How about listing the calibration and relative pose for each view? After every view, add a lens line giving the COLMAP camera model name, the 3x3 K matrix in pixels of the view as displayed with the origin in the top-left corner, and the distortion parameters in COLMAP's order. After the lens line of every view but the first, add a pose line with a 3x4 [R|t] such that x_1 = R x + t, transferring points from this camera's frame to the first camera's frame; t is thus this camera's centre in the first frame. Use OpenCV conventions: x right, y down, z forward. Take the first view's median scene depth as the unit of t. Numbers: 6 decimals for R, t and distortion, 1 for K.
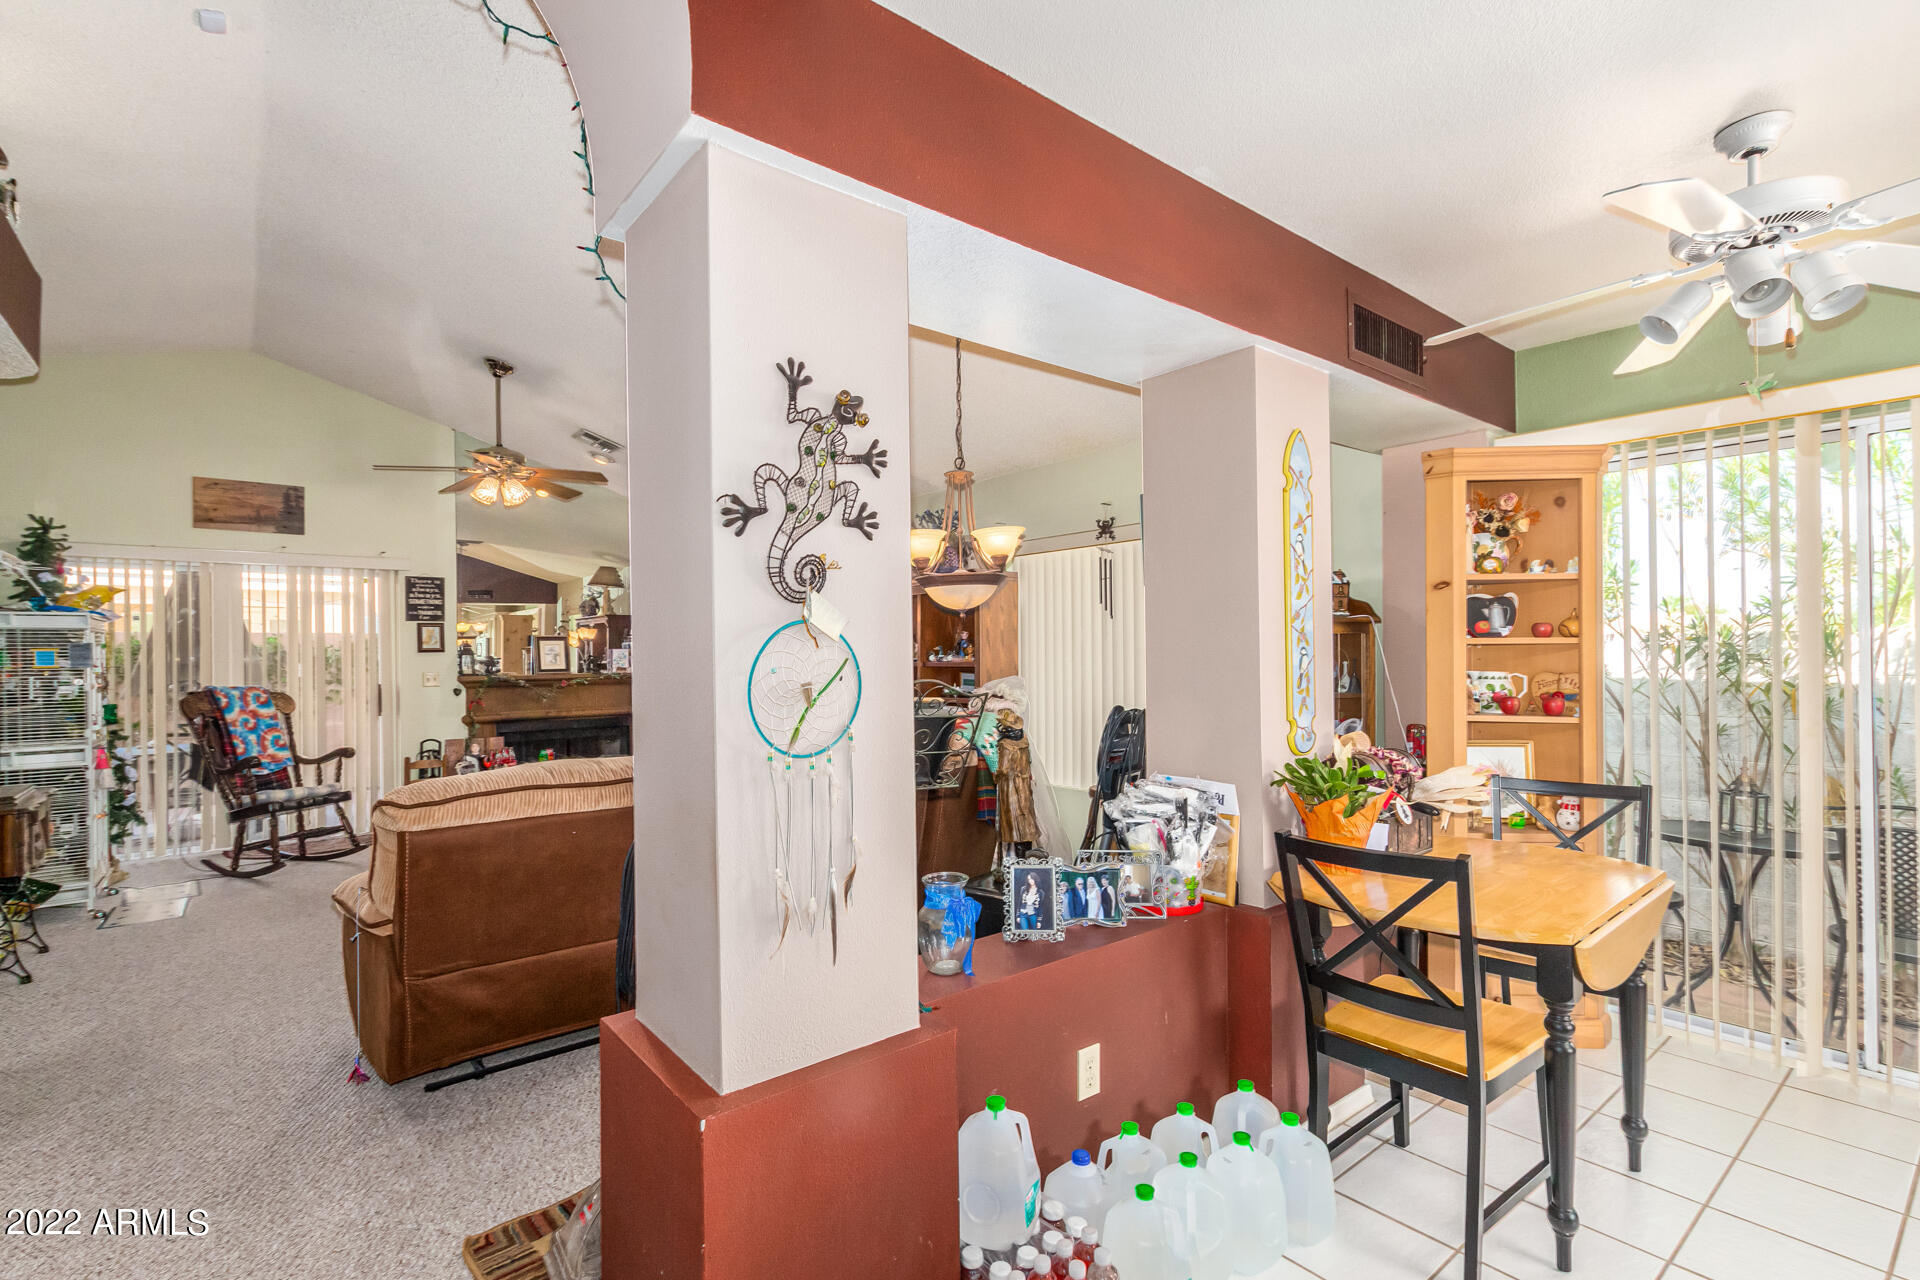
lens RADIAL K [[905.5, 0, 970.3], [0, 905.5, 644.2], [0, 0, 1]] dist [0.003857, -0.002453]
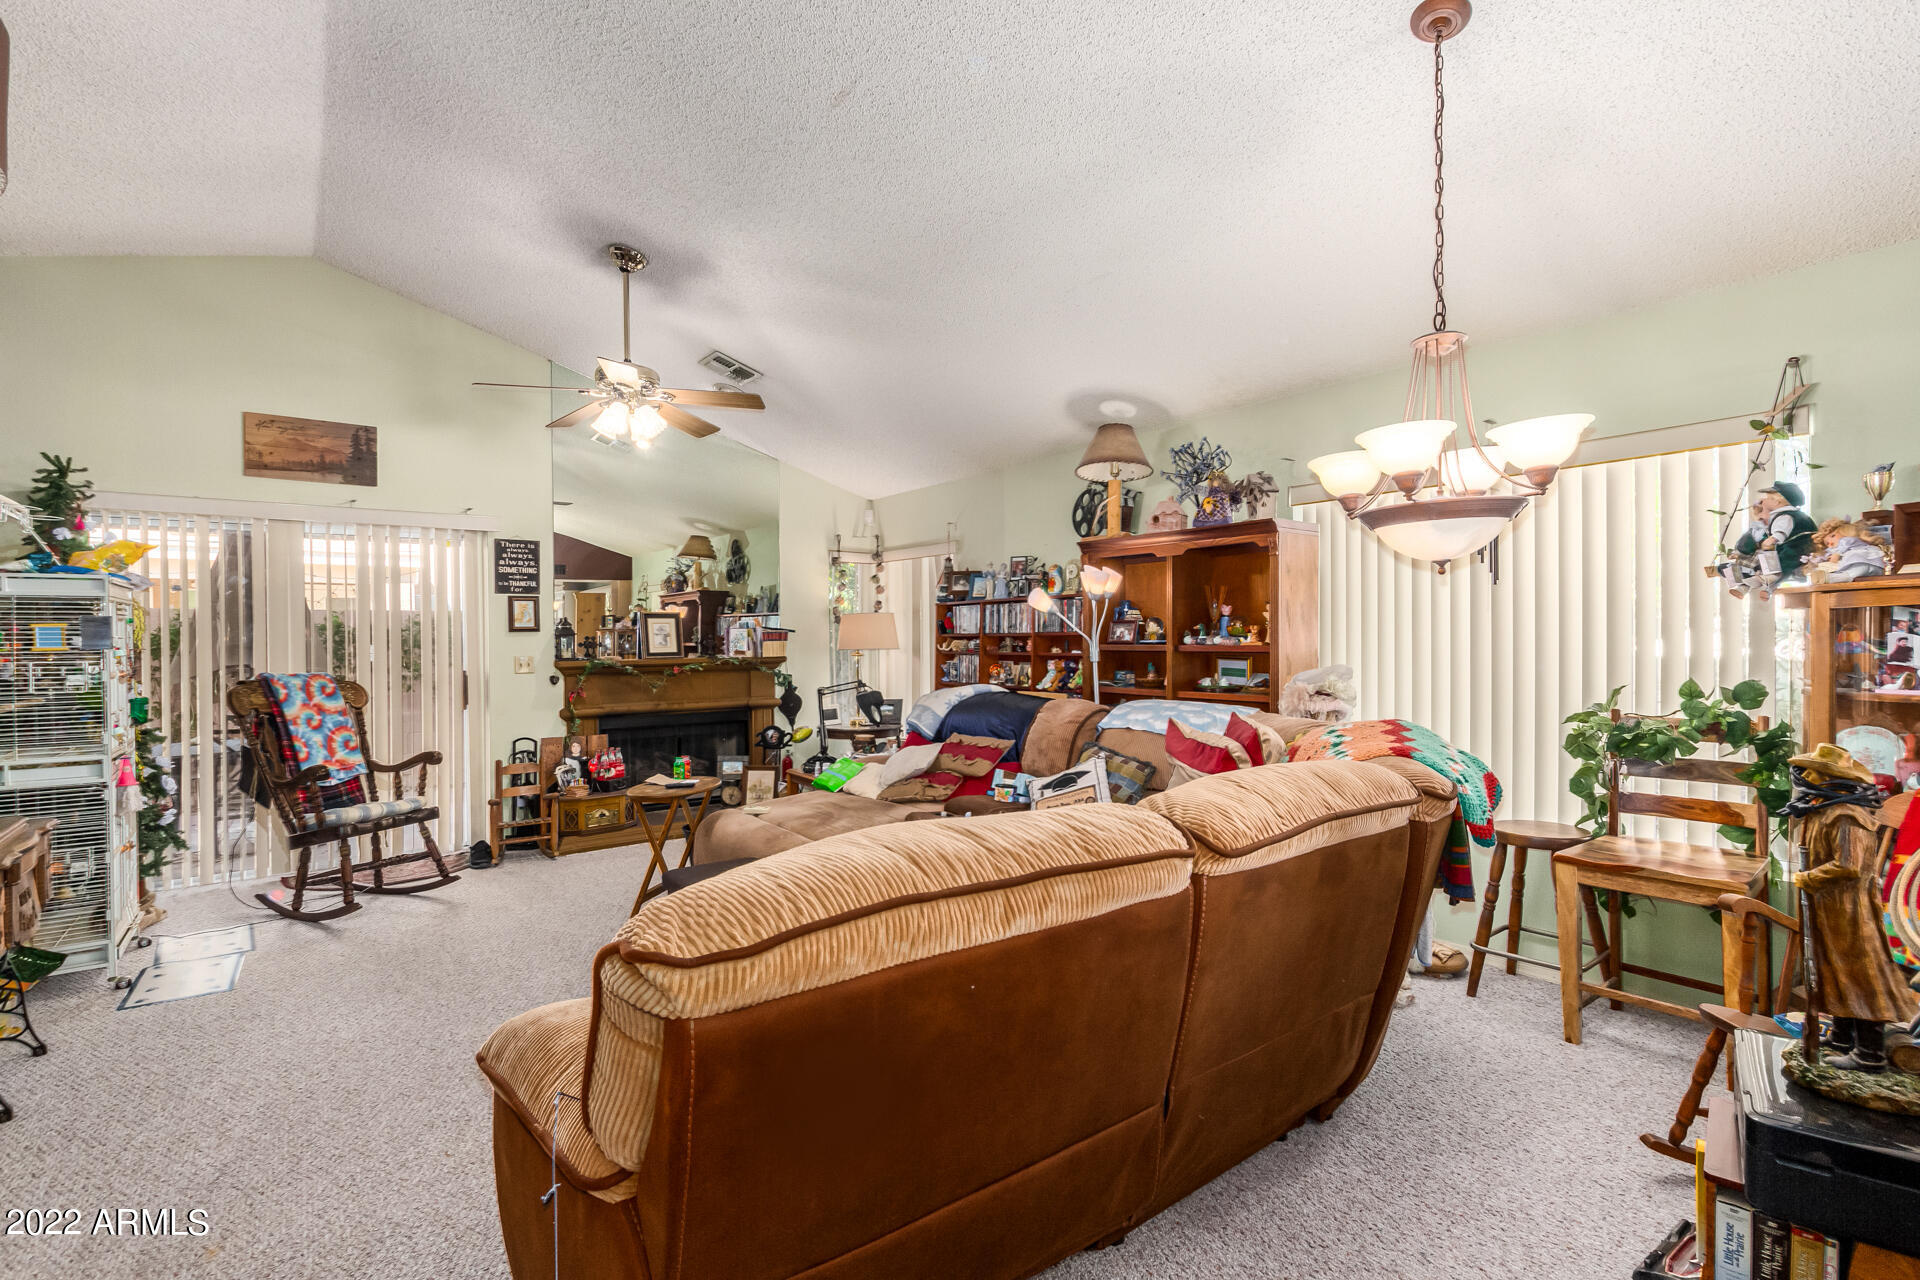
lens RADIAL K [[905.5, 0, 953.3], [0, 905.5, 634.4], [0, 0, 1]] dist [0.003857, -0.002453]
pose [[0.998871, 0.002385, -0.047447, -0.200358], [-0.002029, 0.999969, 0.007549, 0.005127], [0.047464, -0.007444, 0.998845, 0.237640]]
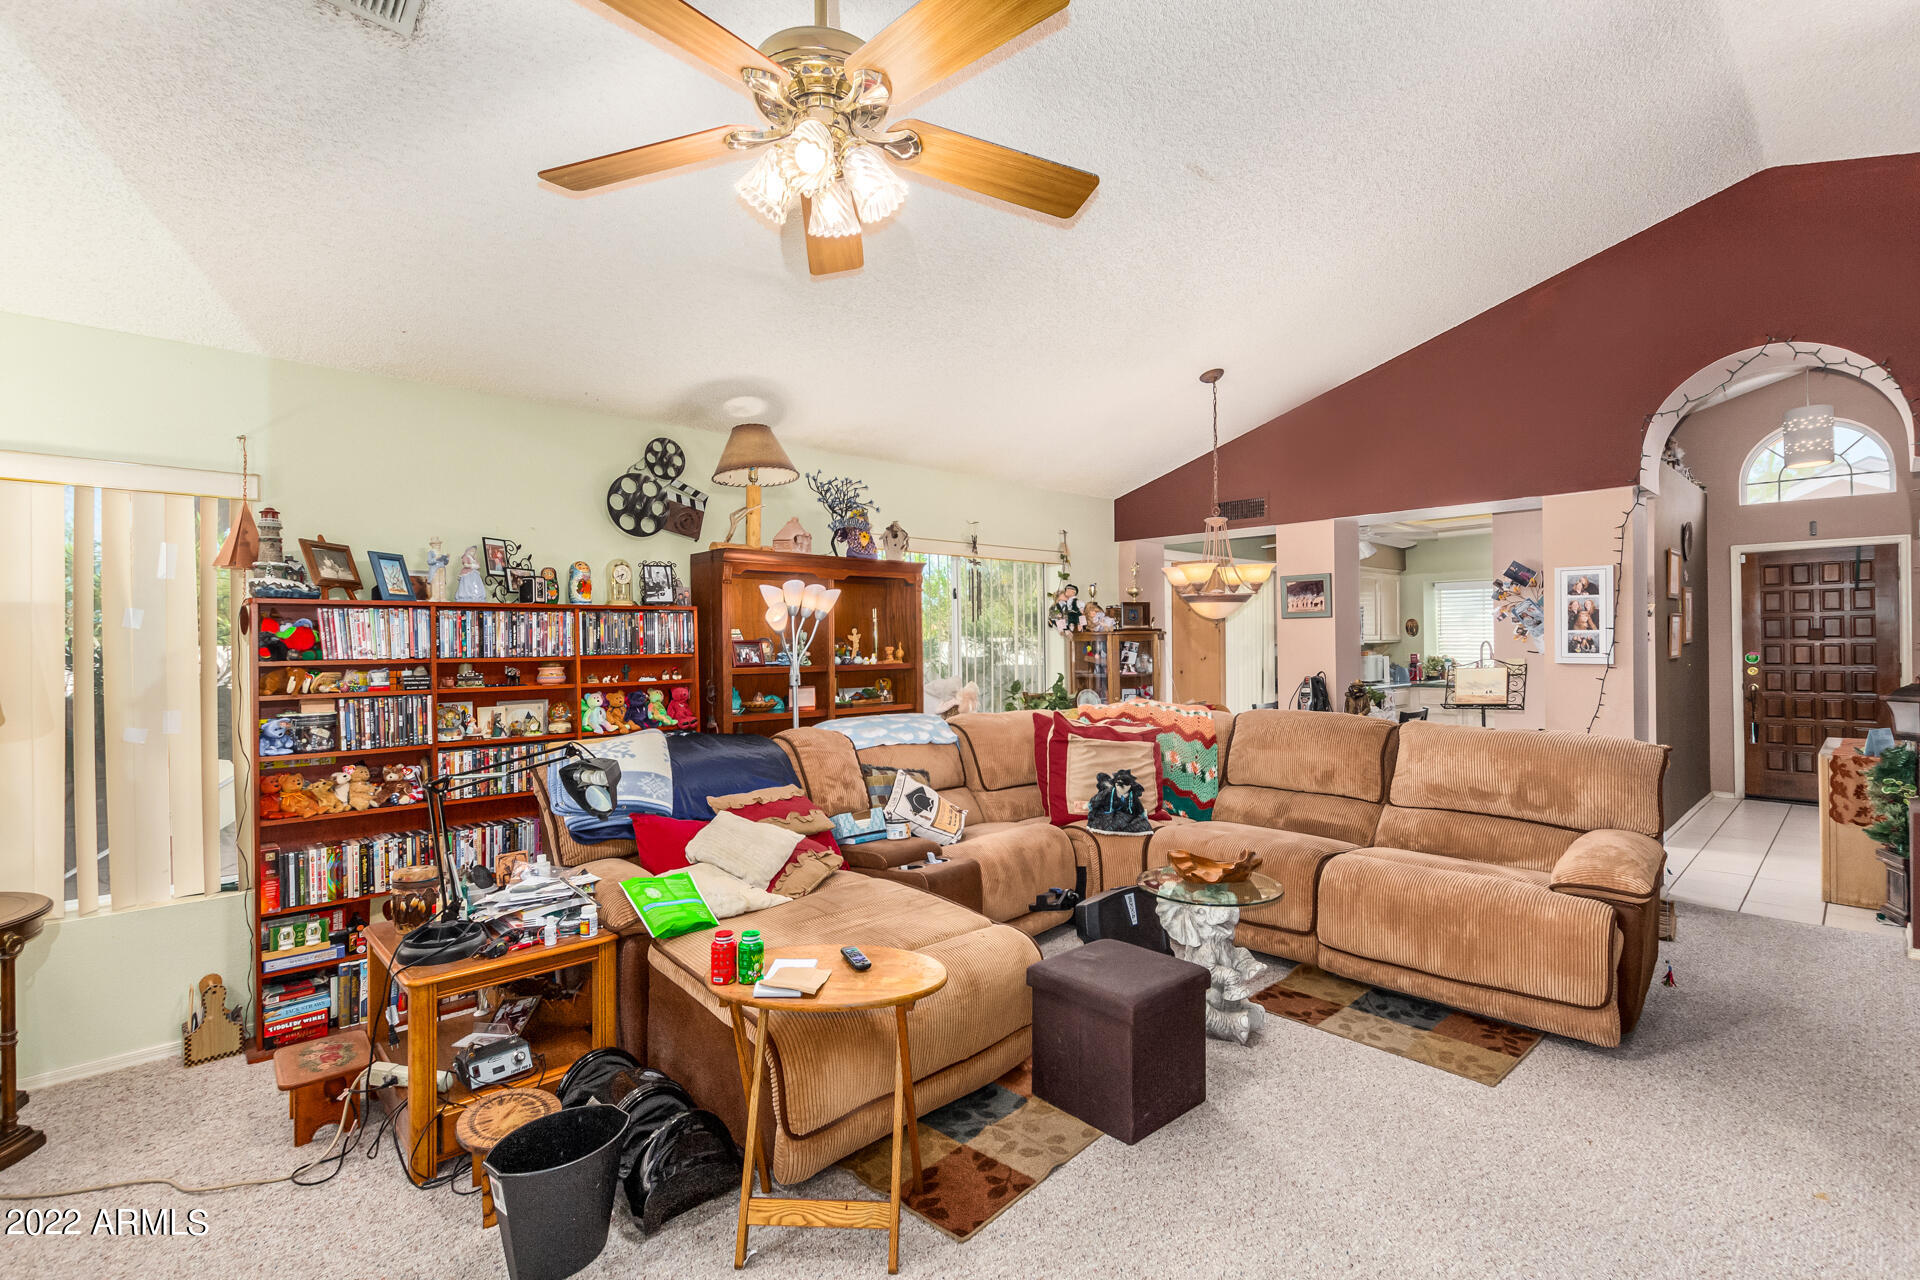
lens RADIAL K [[905.5, 0, 956.3], [0, 905.5, 645.6], [0, 0, 1]] dist [0.003857, -0.002453]
pose [[-0.064779, 0.008927, 0.997860, -0.601364], [0.004465, 0.999953, -0.008656, 0.008127], [-0.997890, 0.003895, -0.064816, 0.680382]]
